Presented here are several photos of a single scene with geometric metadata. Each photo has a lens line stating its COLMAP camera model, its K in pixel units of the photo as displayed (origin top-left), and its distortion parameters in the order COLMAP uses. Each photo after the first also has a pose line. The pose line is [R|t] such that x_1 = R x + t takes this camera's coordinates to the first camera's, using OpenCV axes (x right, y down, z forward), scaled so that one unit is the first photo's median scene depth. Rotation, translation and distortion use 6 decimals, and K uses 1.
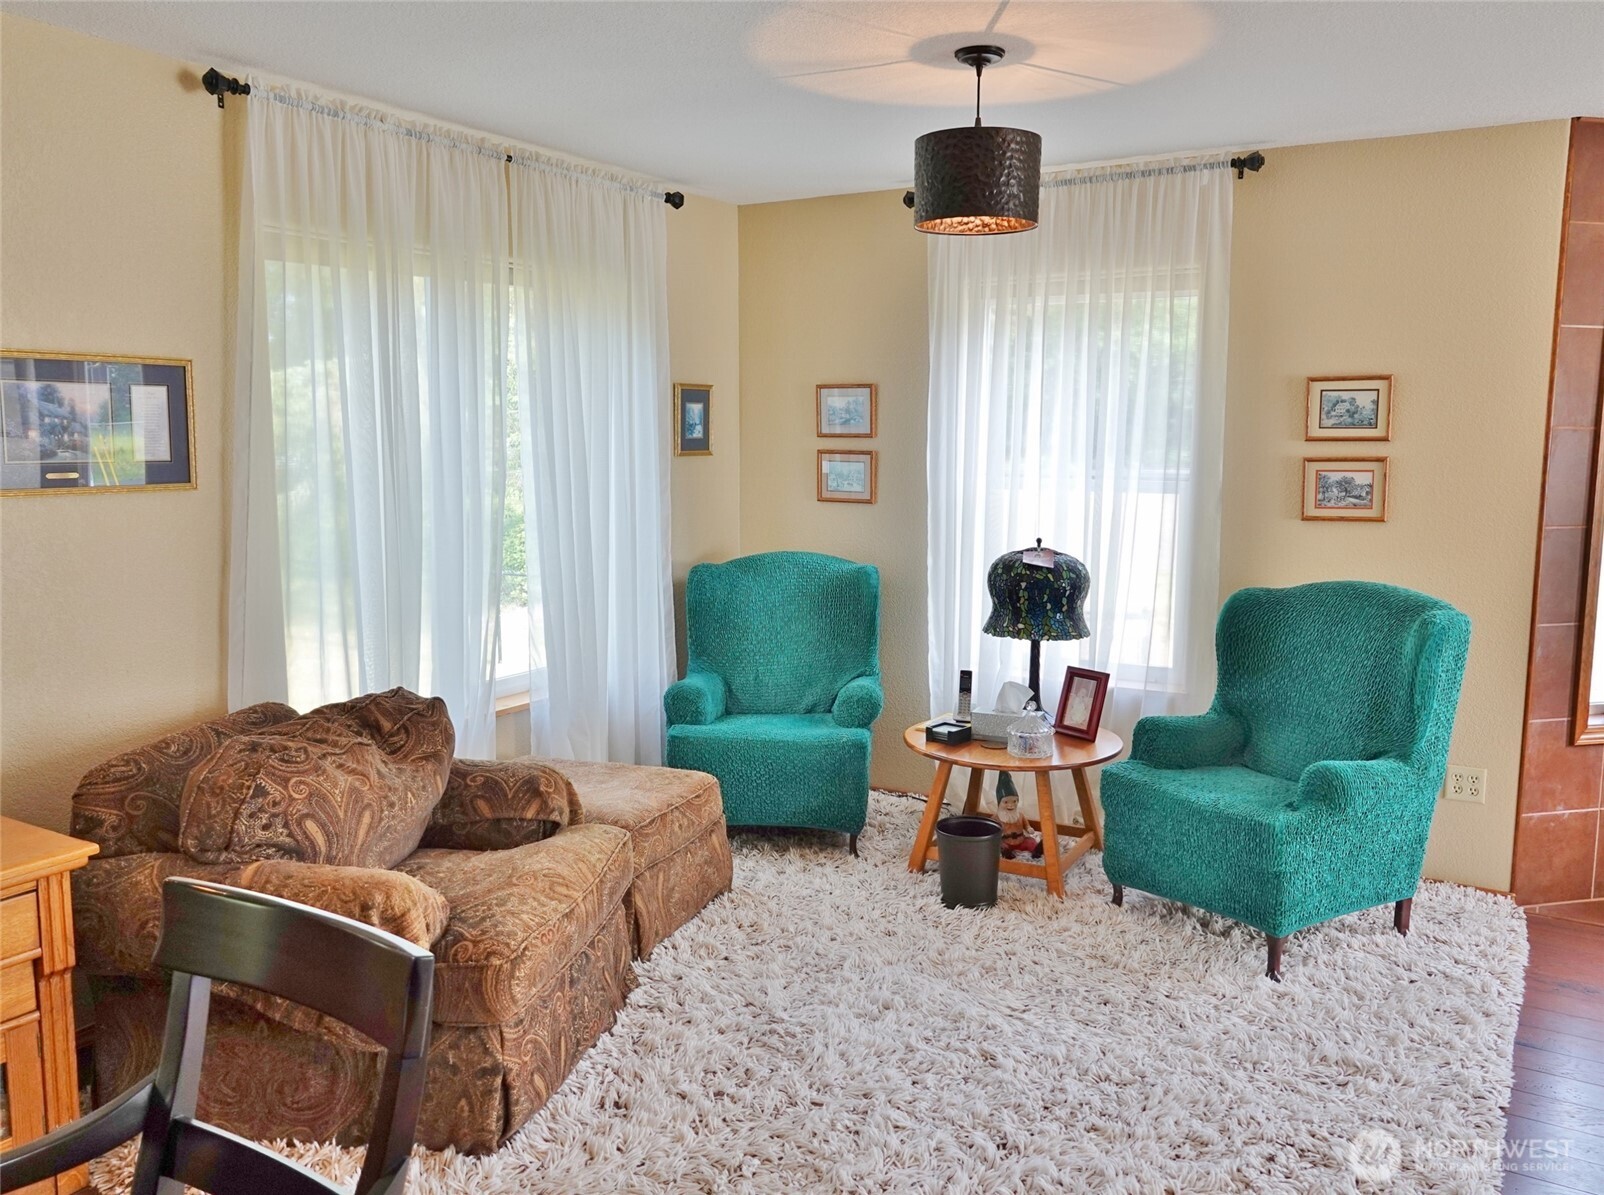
lens RADIAL K [[1256.8, 0, 802.0], [0, 1256.8, 597.5], [0, 0, 1]] dist [0.009097, 0.004704]
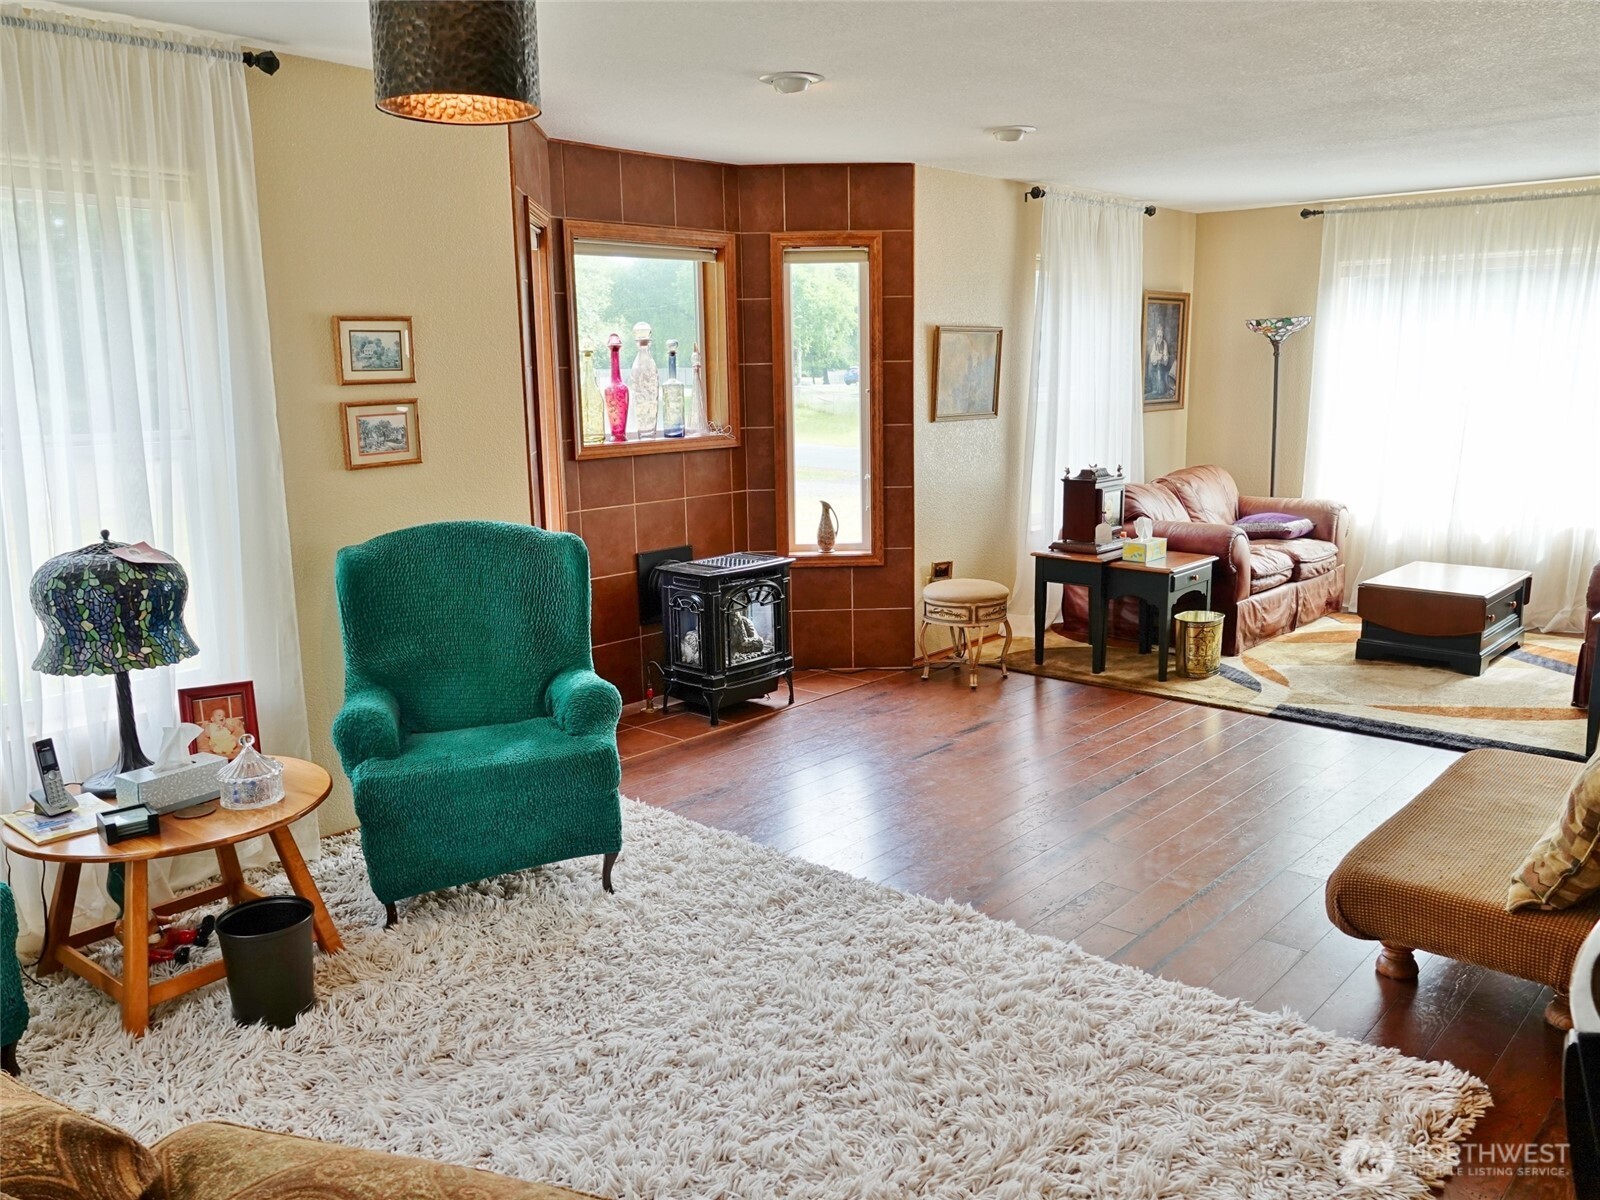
lens RADIAL K [[1253.7, 0, 800.0], [0, 1253.7, 600.0], [0, 0, 1]] dist [0.009097, 0.004704]
pose [[0.191886, -0.188725, 0.963101, -0.466708], [0.153114, 0.975077, 0.160565, -0.067163], [-0.969400, 0.116654, 0.216000, 0.493339]]
